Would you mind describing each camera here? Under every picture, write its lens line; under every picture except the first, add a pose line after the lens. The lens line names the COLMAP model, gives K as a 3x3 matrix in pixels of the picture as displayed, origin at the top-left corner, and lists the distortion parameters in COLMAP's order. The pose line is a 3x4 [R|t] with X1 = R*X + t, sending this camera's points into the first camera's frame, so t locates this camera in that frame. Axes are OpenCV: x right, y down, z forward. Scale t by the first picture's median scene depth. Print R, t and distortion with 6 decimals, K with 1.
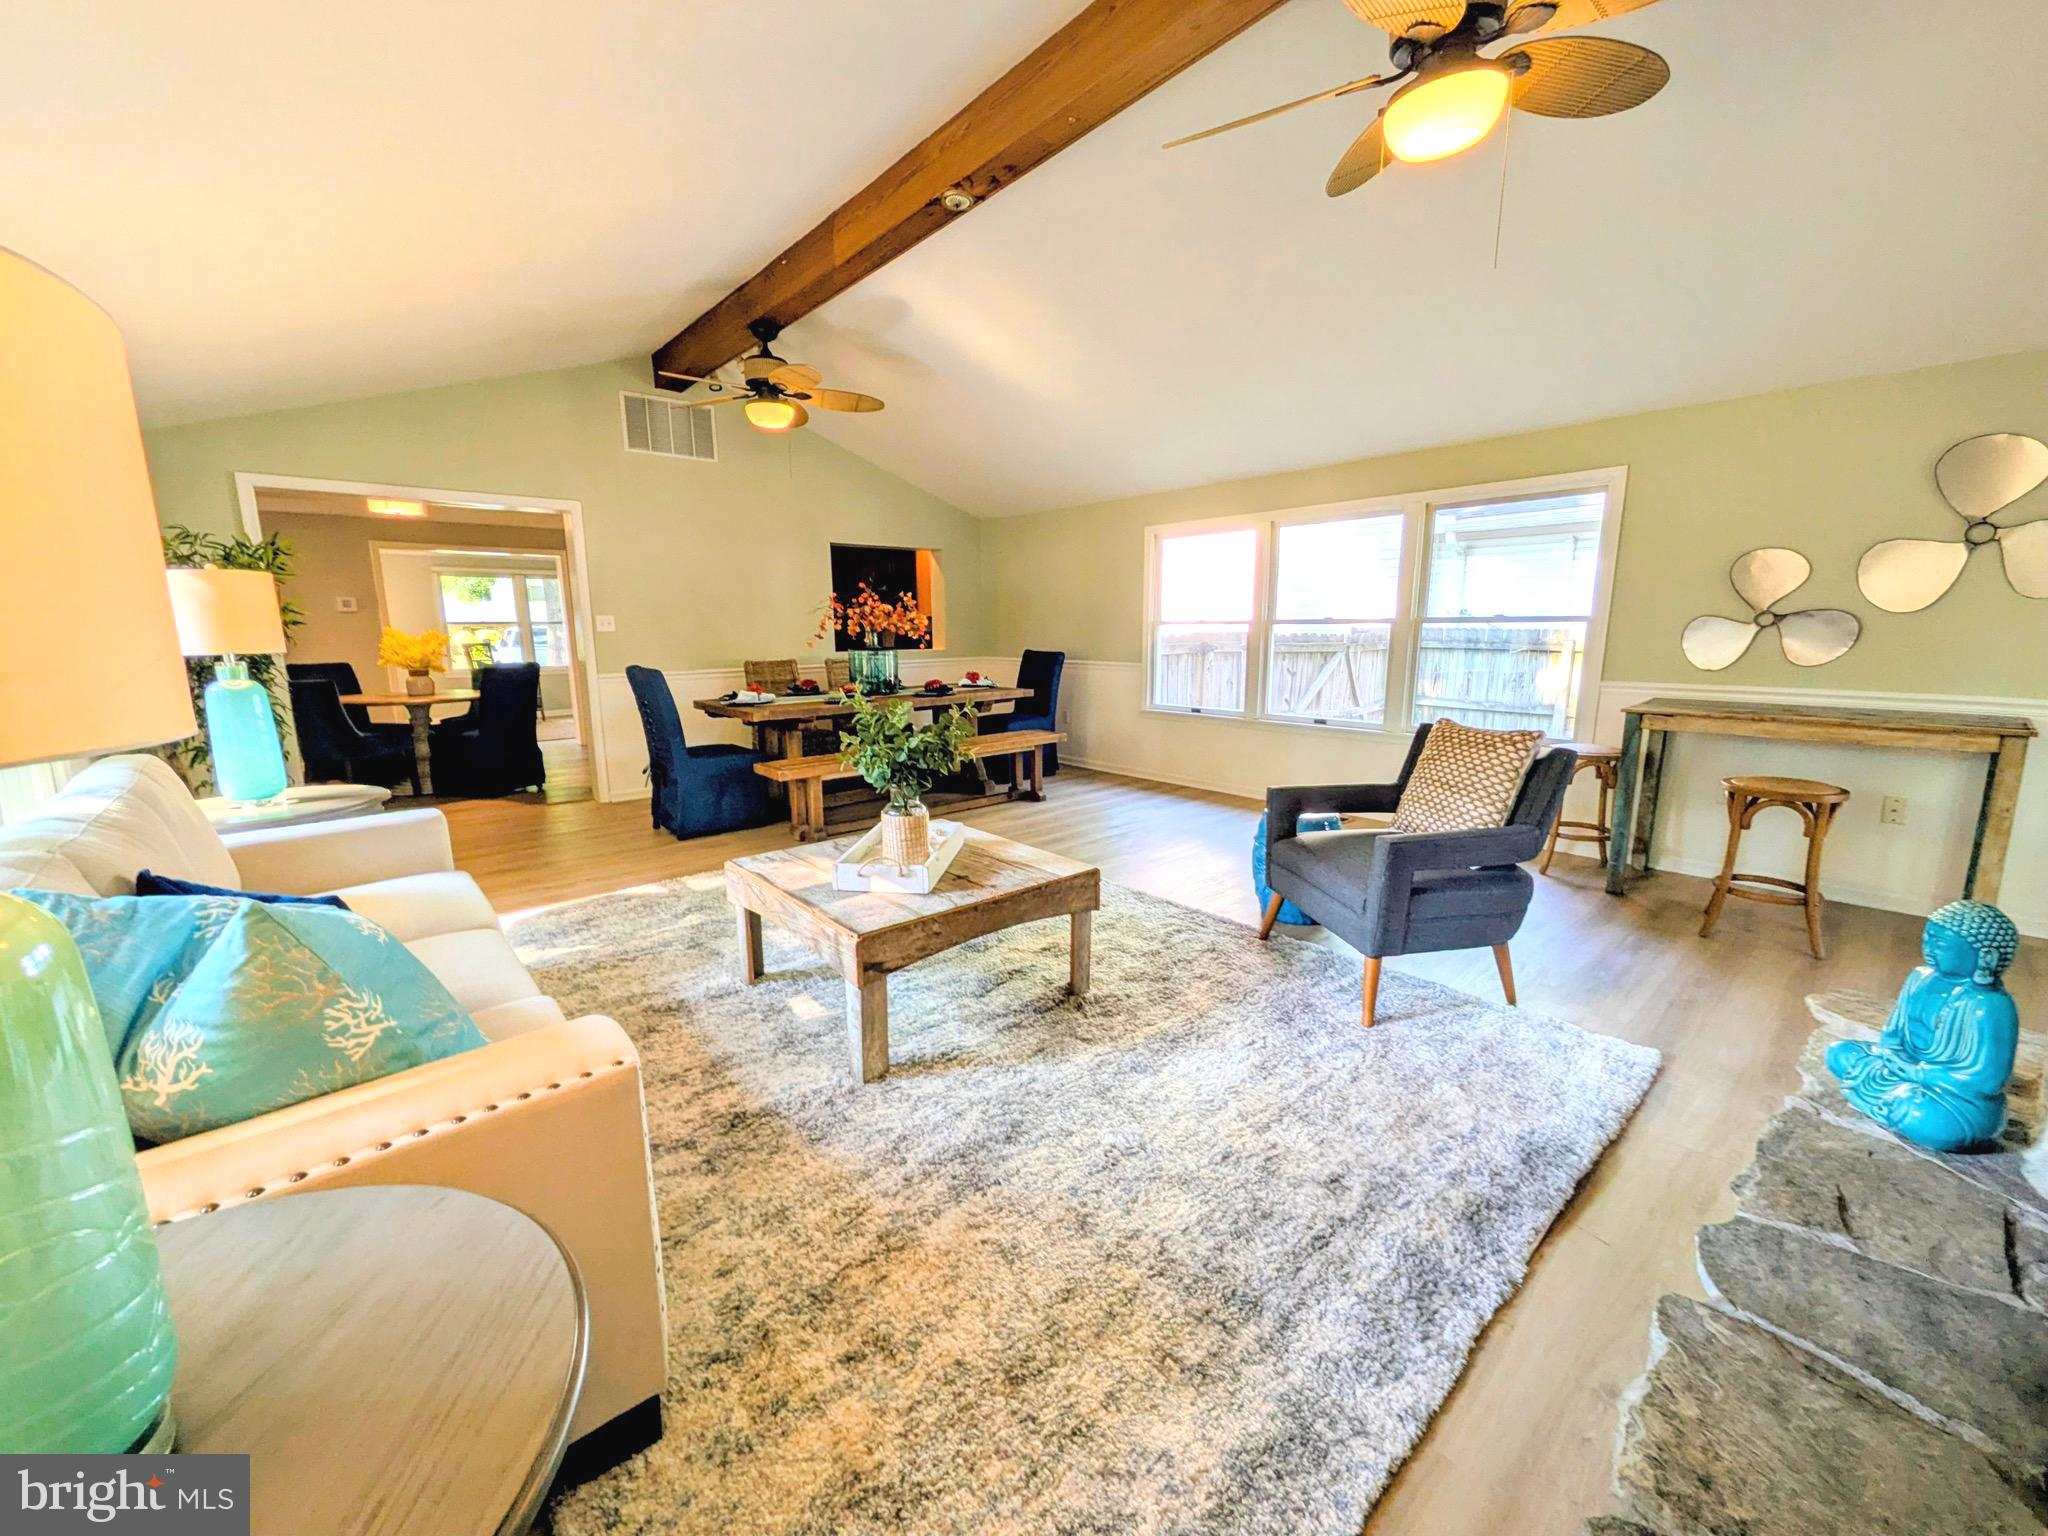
lens RADIAL K [[808.2, 0, 1030.3], [0, 808.2, 774.0], [0, 0, 1]] dist [0.010580, -0.005151]
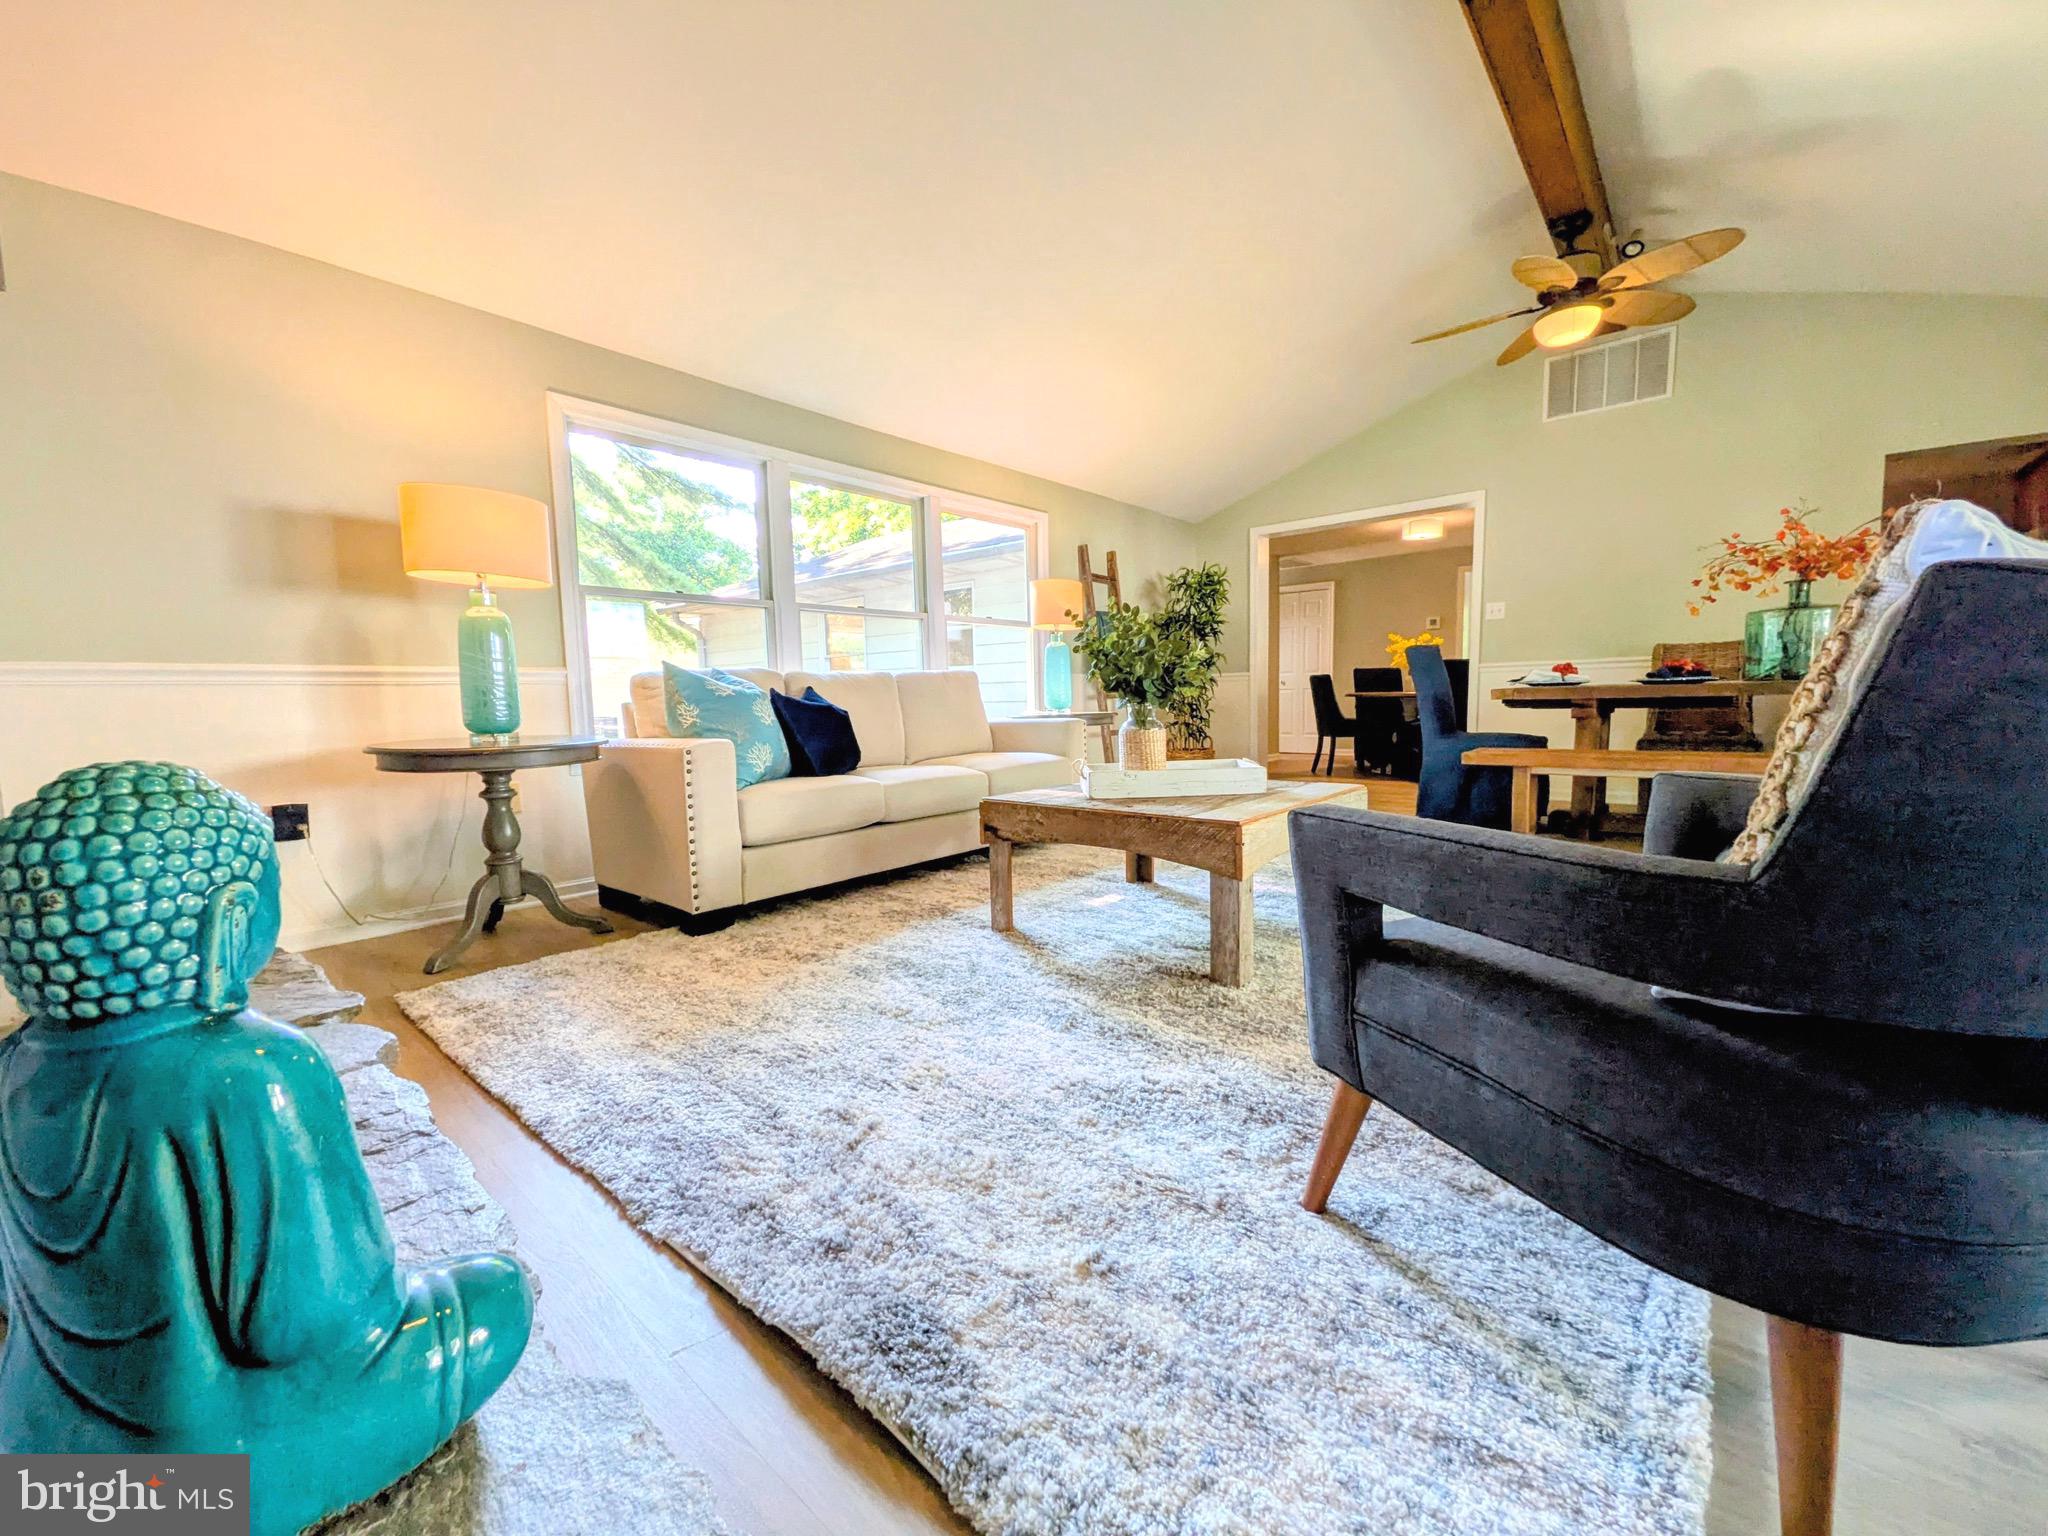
lens RADIAL K [[808.2, 0, 1017.6], [0, 808.2, 779.2], [0, 0, 1]] dist [0.010580, -0.005151]
pose [[0.130584, 0.104758, -0.985887, 0.797712], [-0.157438, 0.983975, 0.083701, 0.046009], [0.978857, 0.144286, 0.144984, 0.684865]]
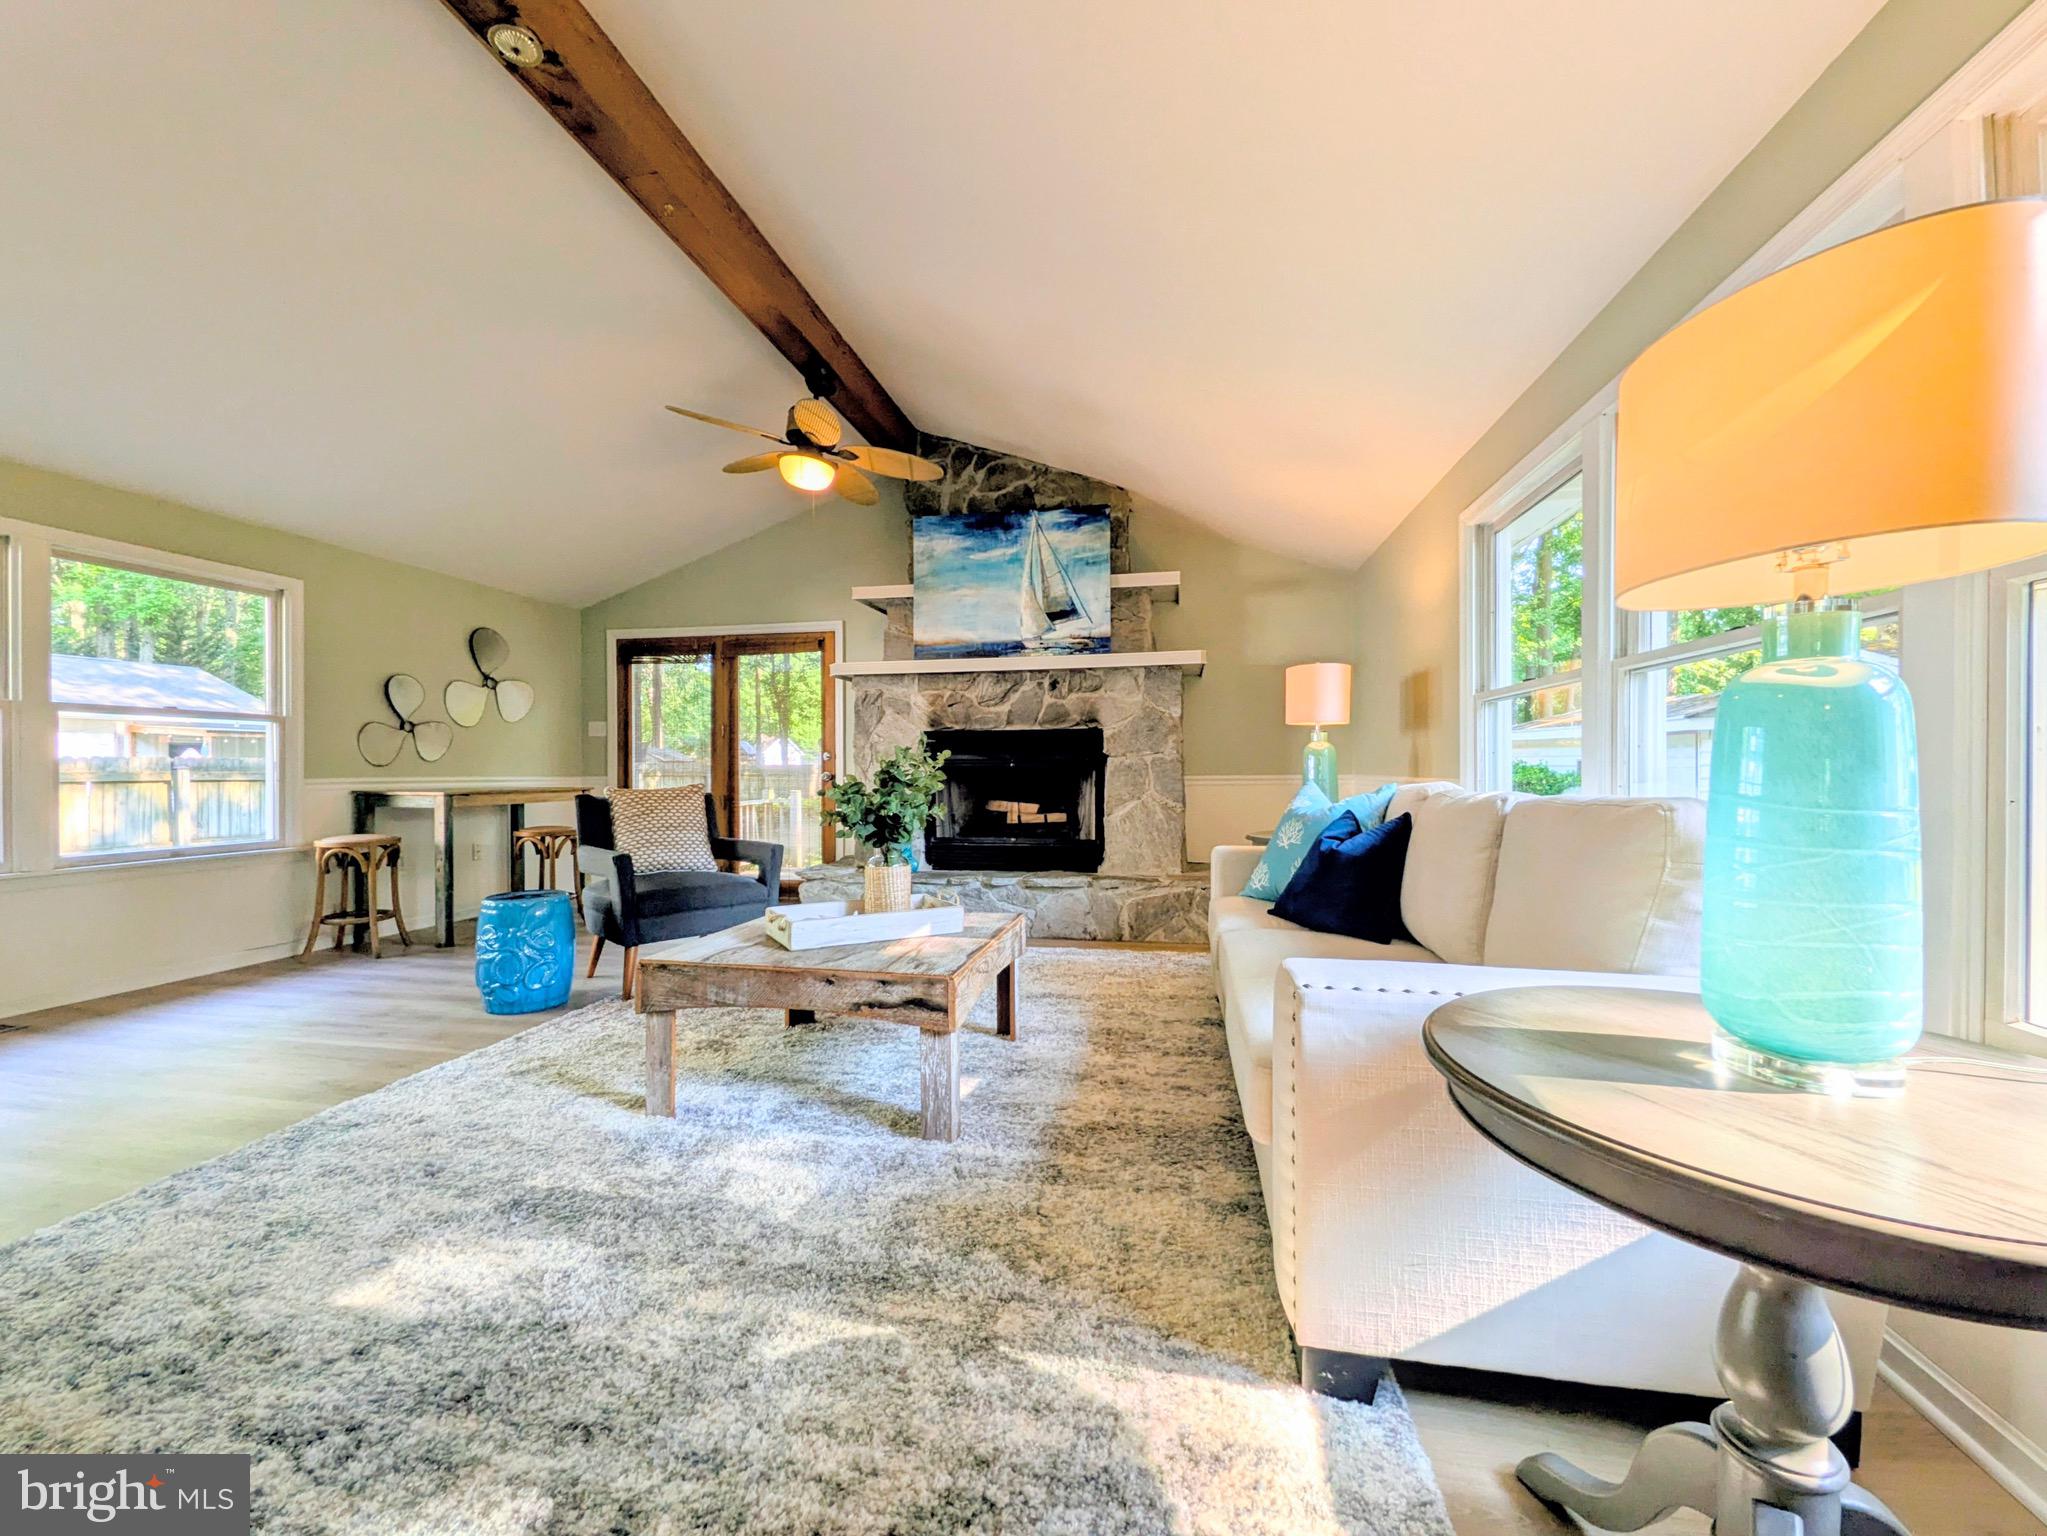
lens RADIAL K [[807.8, 0, 1011.9], [0, 807.8, 771.2], [0, 0, 1]] dist [0.010580, -0.005151]
pose [[-0.605742, 0.007360, 0.795627, -1.007702], [0.151020, 0.982843, 0.105886, -0.147065], [-0.781198, 0.184296, -0.596461, 1.384054]]
